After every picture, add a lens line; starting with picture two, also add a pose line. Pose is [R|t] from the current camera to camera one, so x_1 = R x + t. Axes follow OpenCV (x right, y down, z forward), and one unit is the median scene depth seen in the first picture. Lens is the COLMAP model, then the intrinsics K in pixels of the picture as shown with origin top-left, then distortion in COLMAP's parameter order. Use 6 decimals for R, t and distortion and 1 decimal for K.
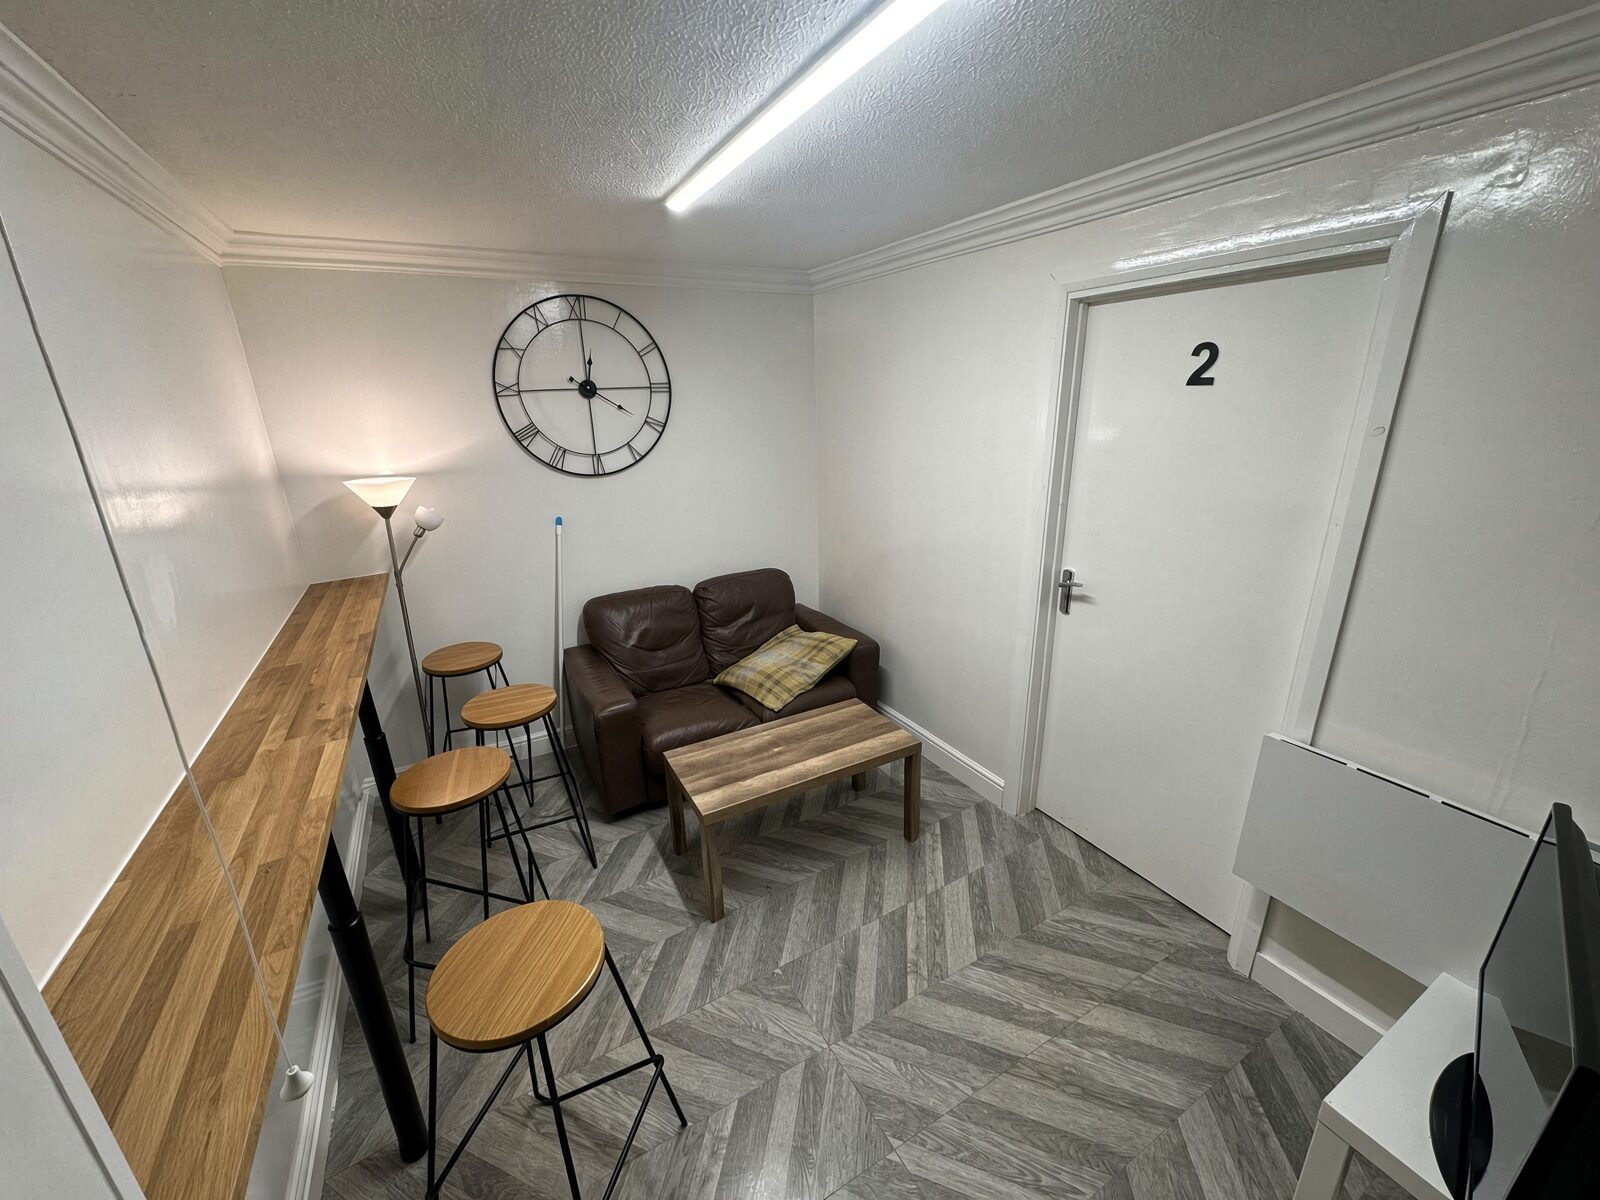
lens RADIAL K [[643.1, 0, 798.1], [0, 643.1, 600.3], [0, 0, 1]] dist [-0.002267, 0.000724]
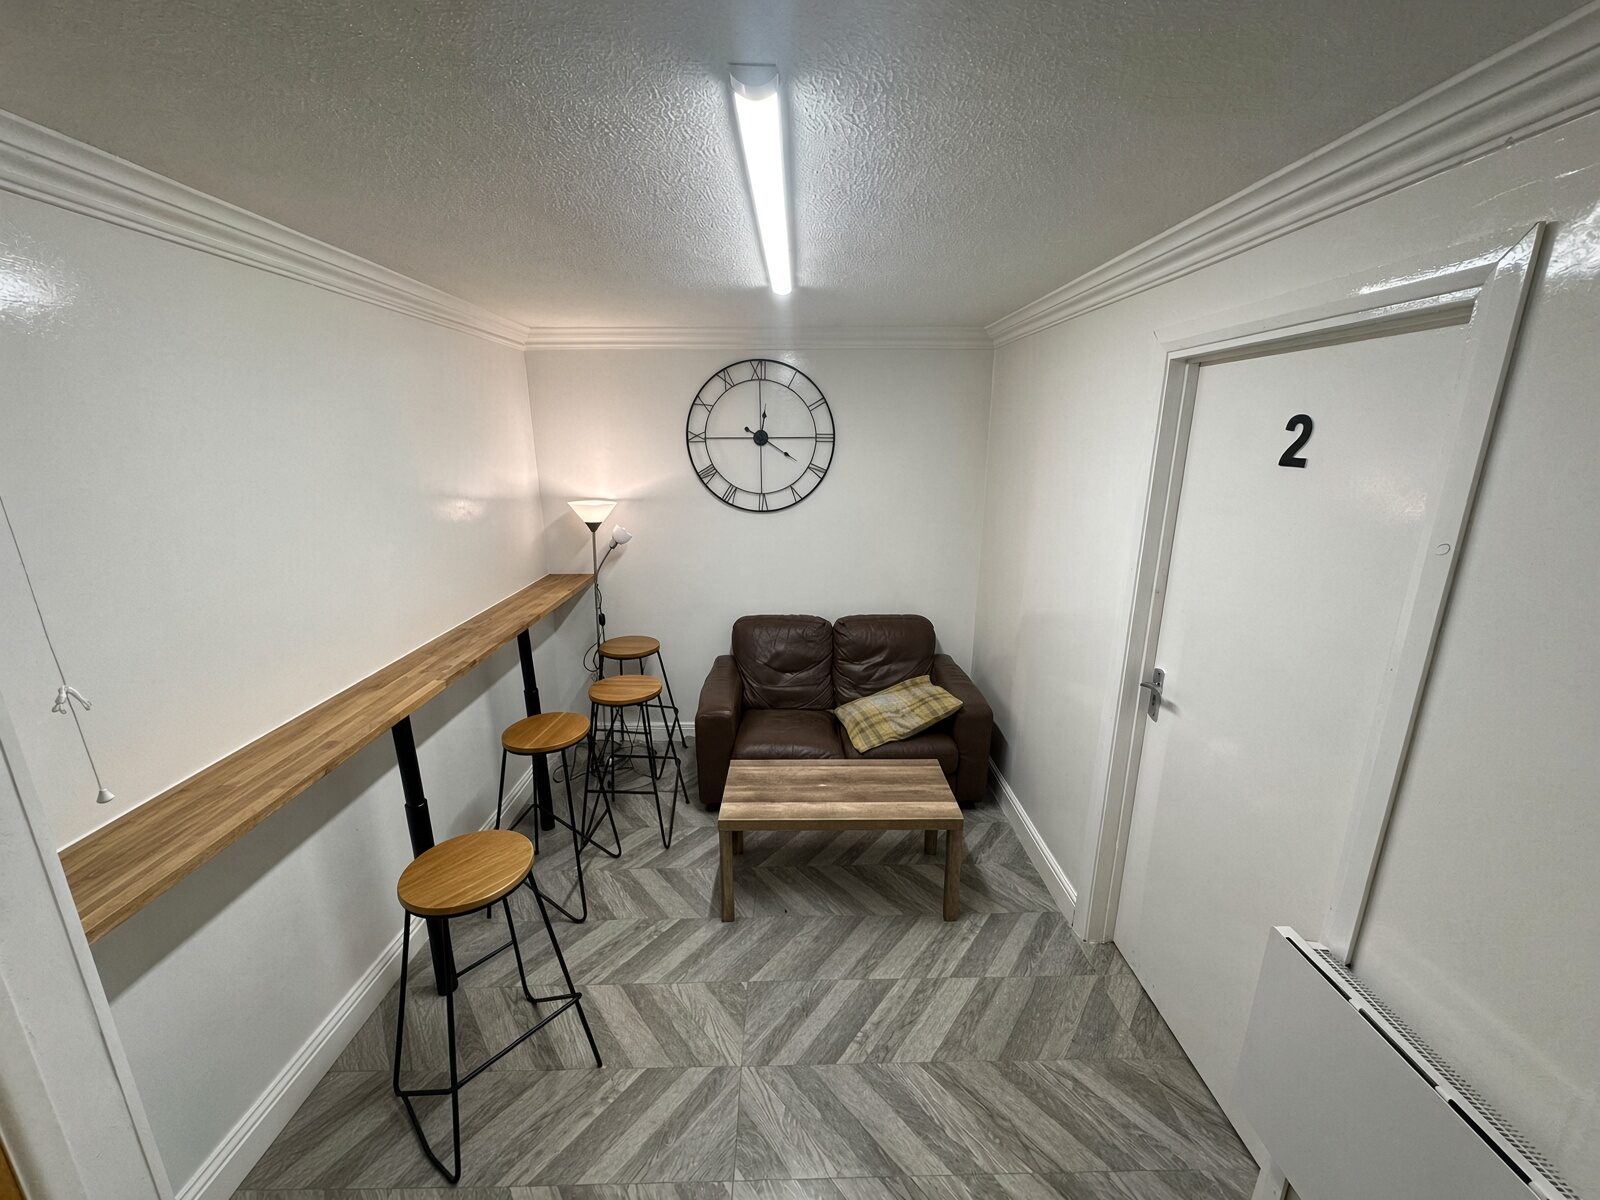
lens RADIAL K [[643.1, 0, 805.6], [0, 643.1, 597.6], [0, 0, 1]] dist [-0.002267, 0.000724]
pose [[0.879927, 0.142568, -0.453214, 0.379999], [-0.166541, 0.985946, -0.013194, -0.050956], [0.444964, 0.087088, 0.891304, 0.029808]]
